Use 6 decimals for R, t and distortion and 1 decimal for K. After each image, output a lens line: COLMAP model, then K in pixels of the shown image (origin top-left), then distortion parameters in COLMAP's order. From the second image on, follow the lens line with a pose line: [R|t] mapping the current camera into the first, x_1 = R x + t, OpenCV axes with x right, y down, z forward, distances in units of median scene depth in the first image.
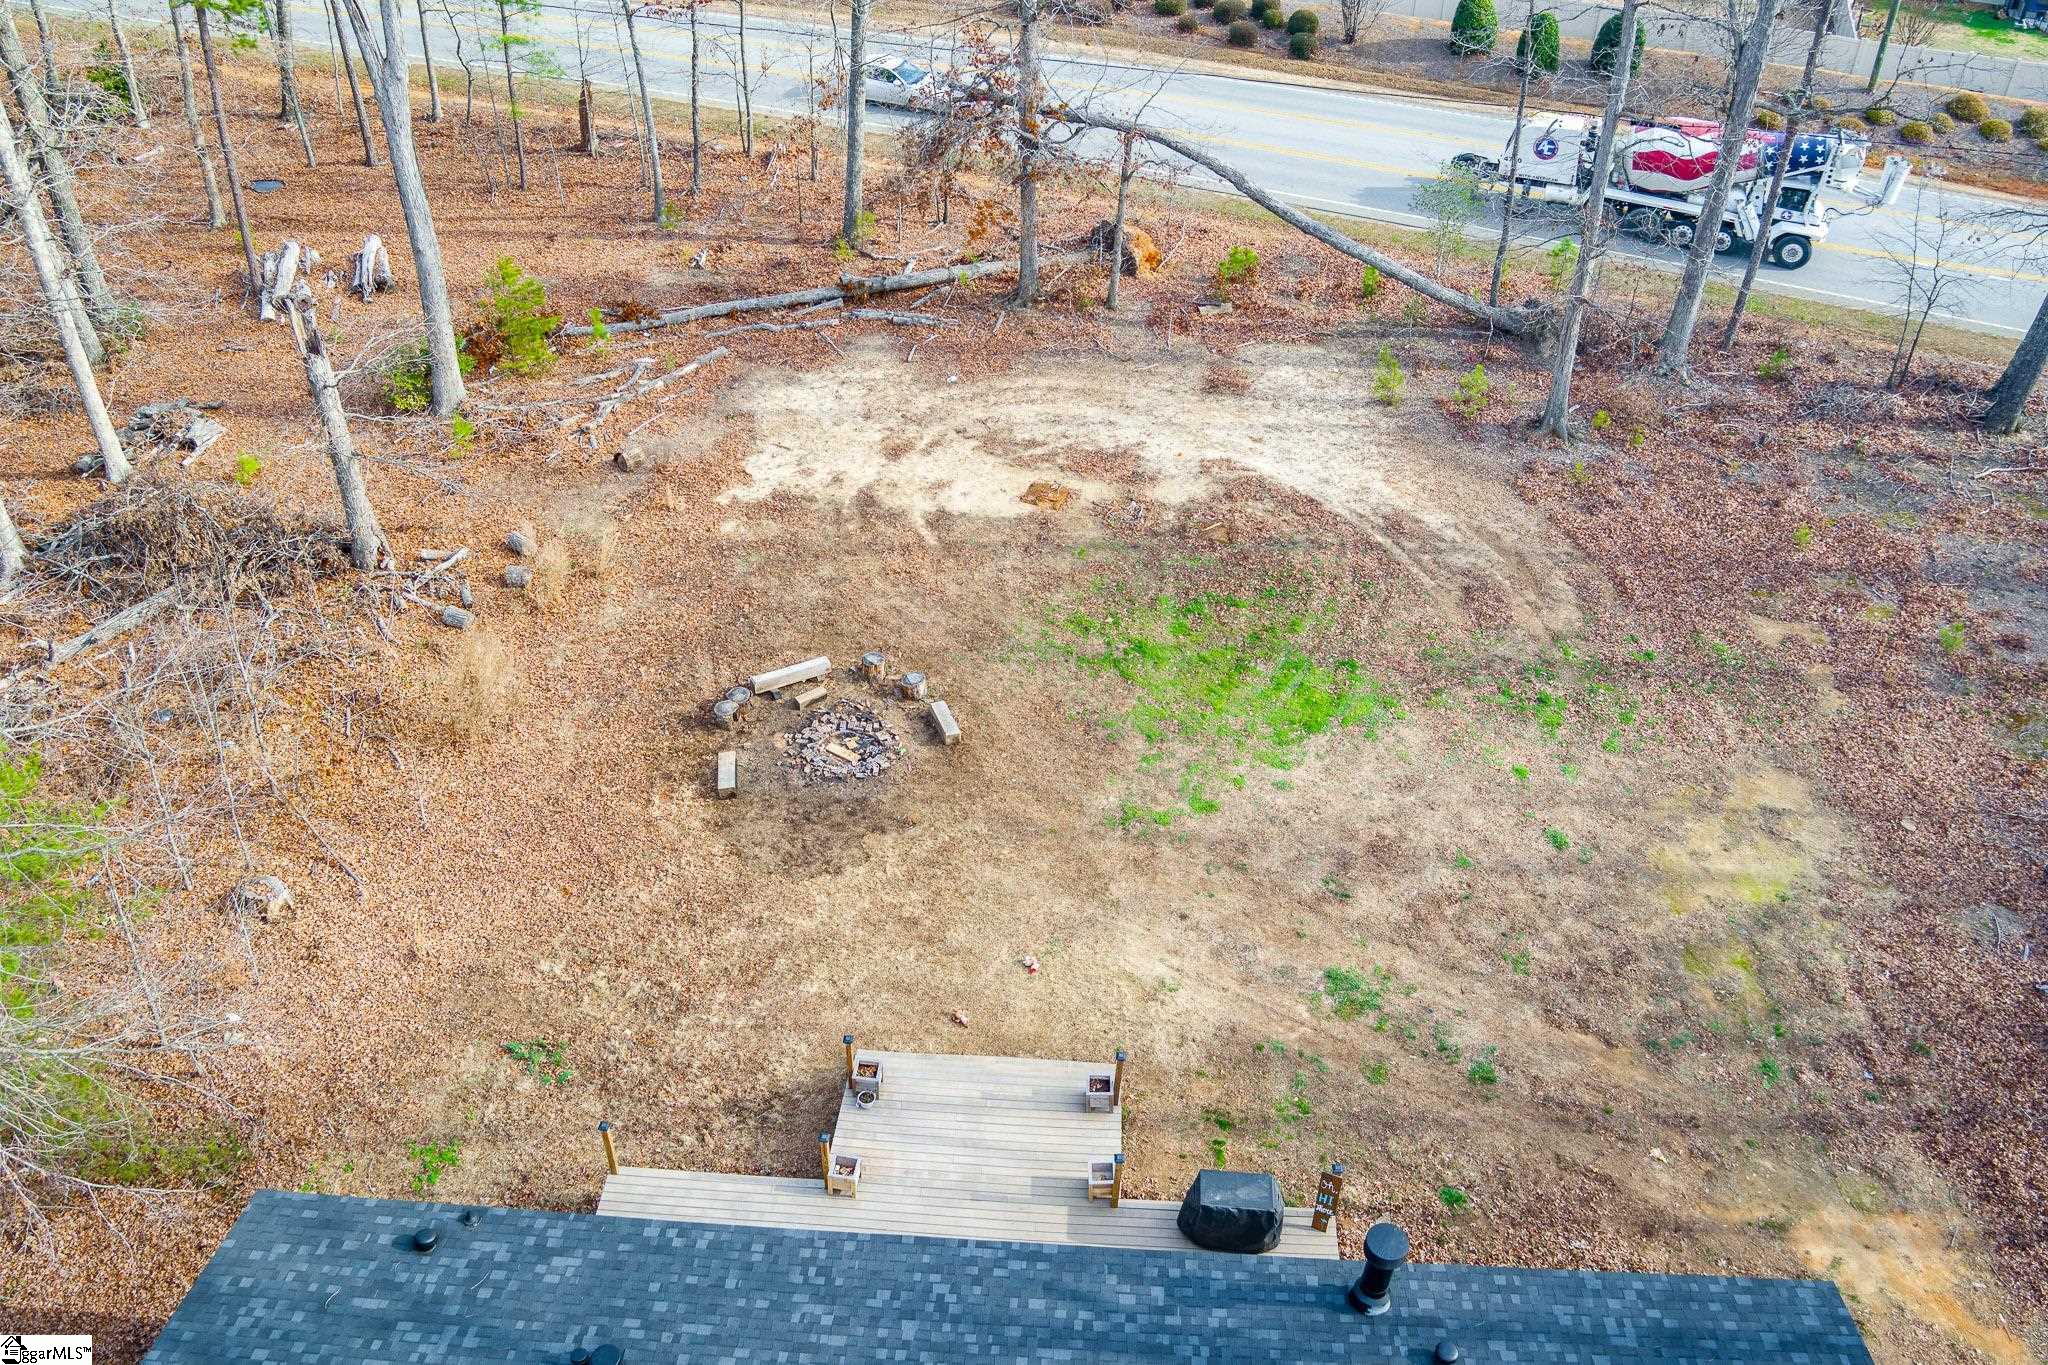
lens RADIAL K [[1651.9, 0, 1018.4], [0, 1651.9, 676.8], [0, 0, 1]] dist [-0.075080, 0.011825]
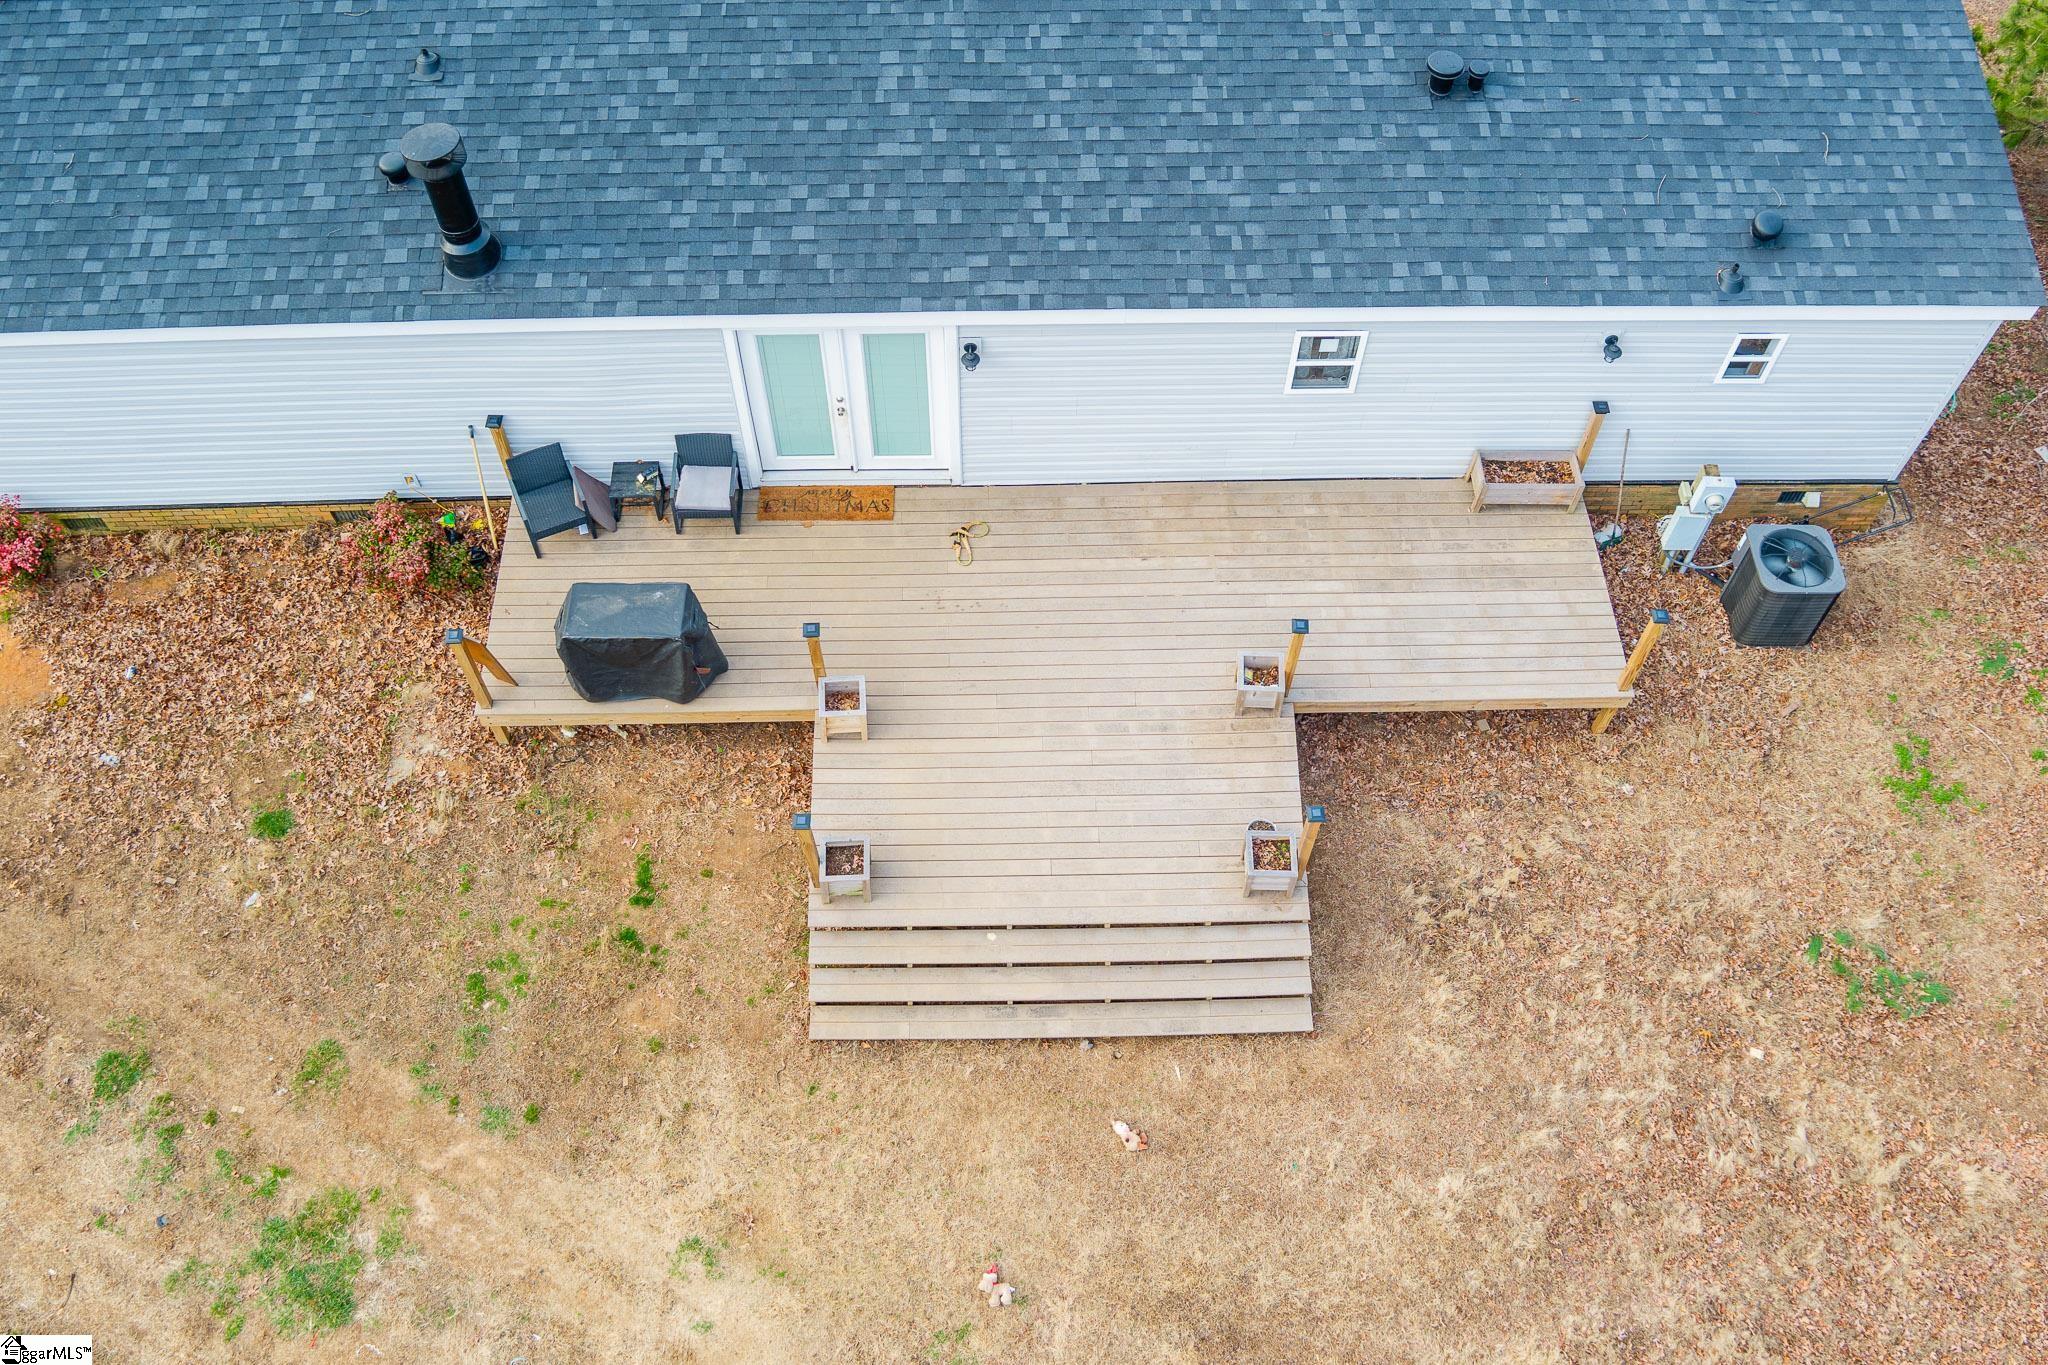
lens RADIAL K [[1651.9, 0, 1015.2], [0, 1651.9, 683.0], [0, 0, 1]] dist [-0.075080, 0.011825]
pose [[-0.996390, 0.061011, -0.059032, 0.016462], [-0.063605, -0.075944, 0.995081, -0.226484], [0.056227, 0.995244, 0.079550, 0.689368]]
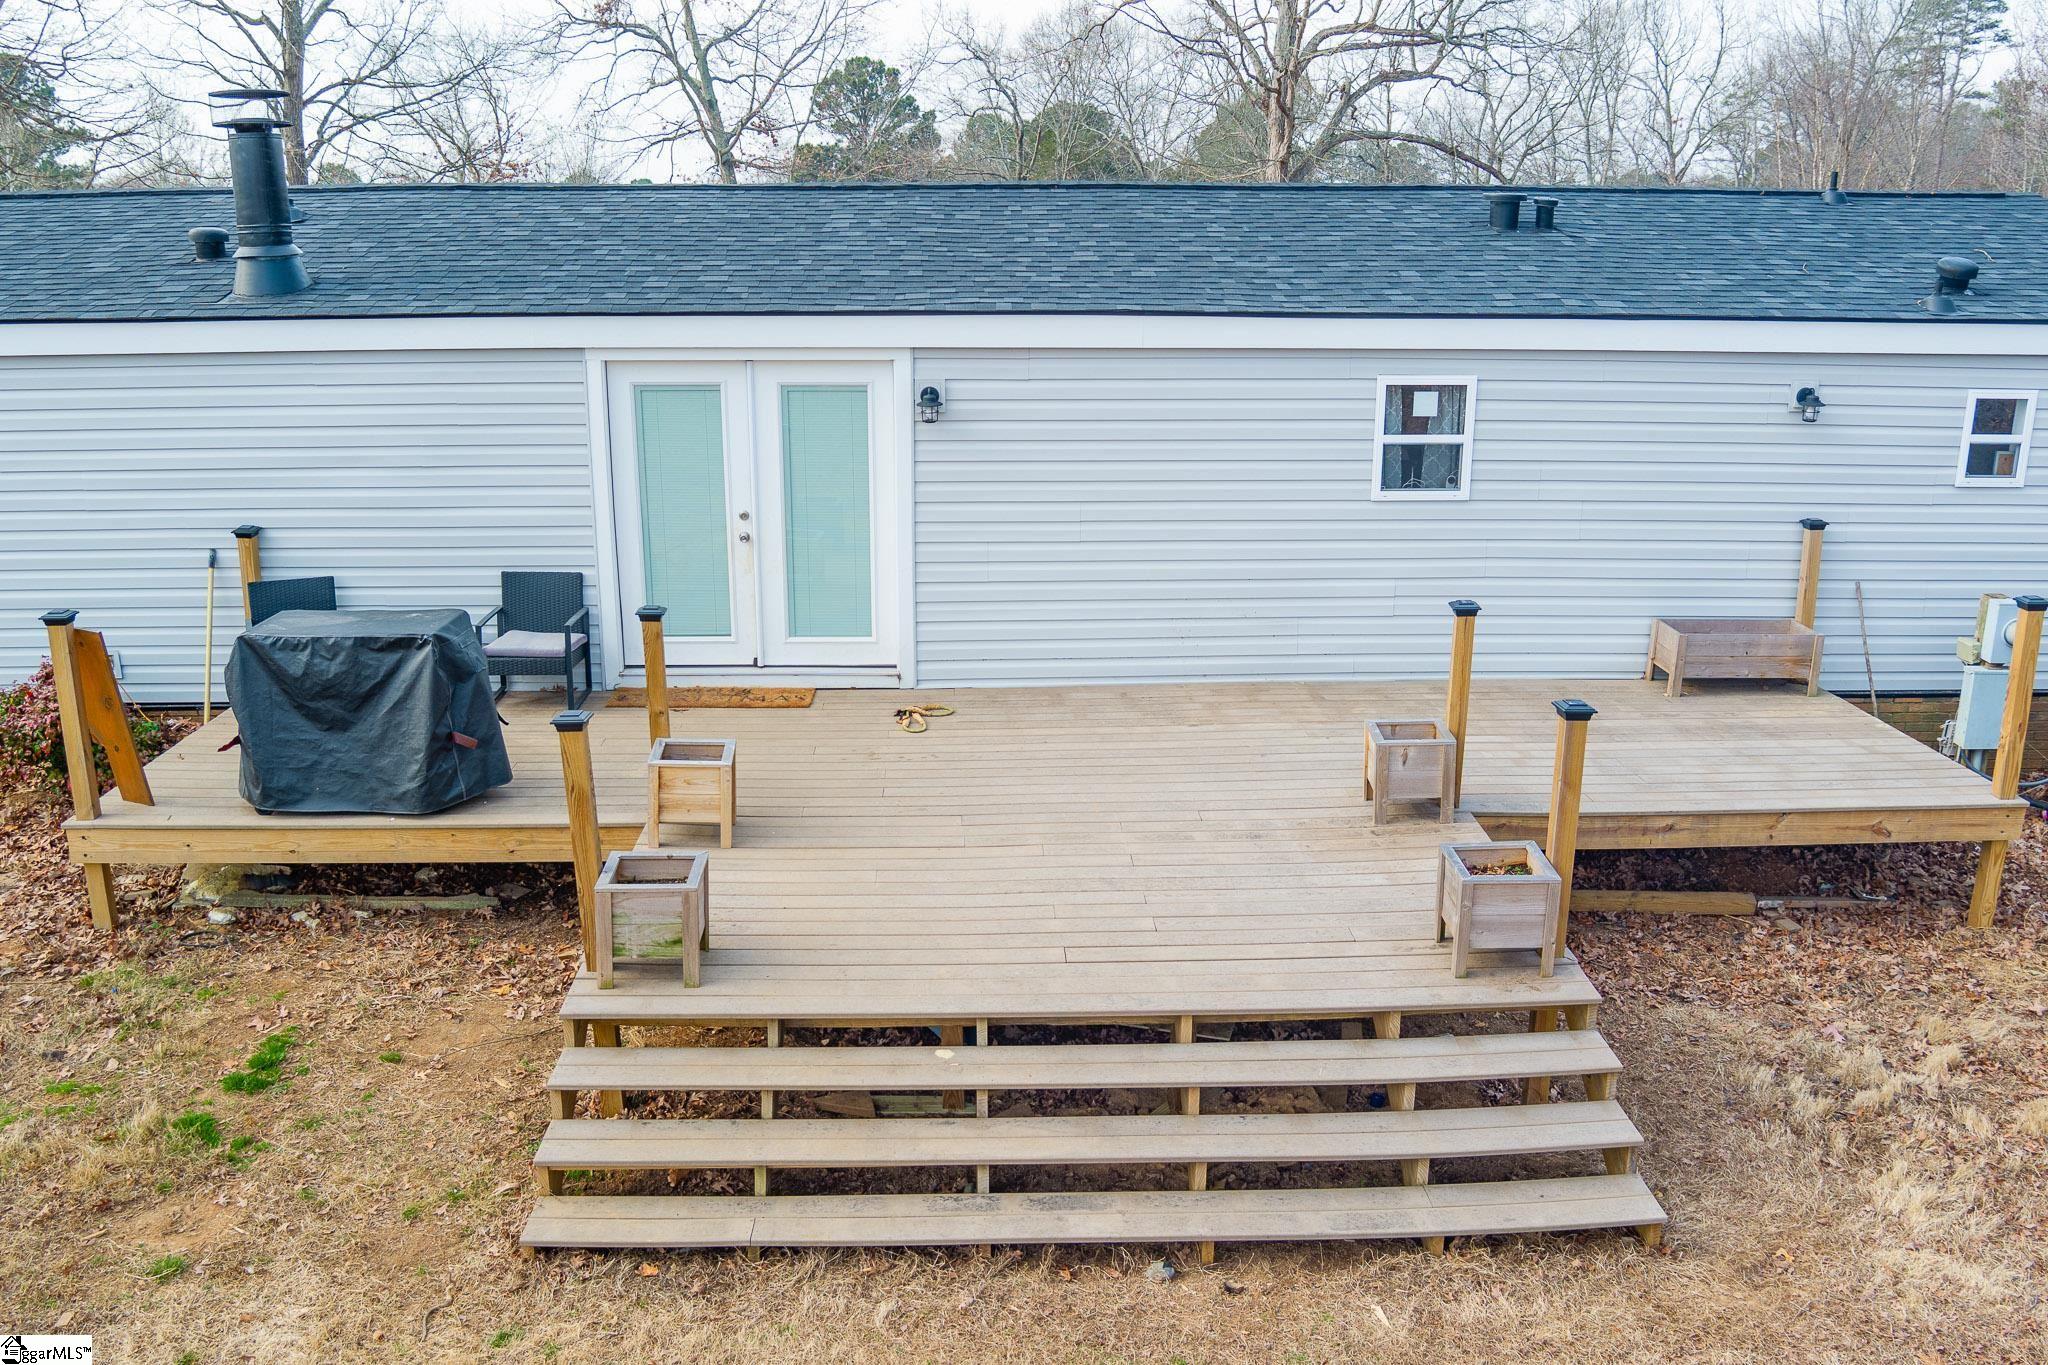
lens RADIAL K [[1651.9, 0, 1013.6], [0, 1651.9, 684.2], [0, 0, 1]] dist [-0.075080, 0.011825]
pose [[-0.995298, 0.010387, -0.096298, 0.011885], [-0.070776, 0.600731, 0.796312, 0.004927], [0.066121, 0.799384, -0.597171, 0.873218]]
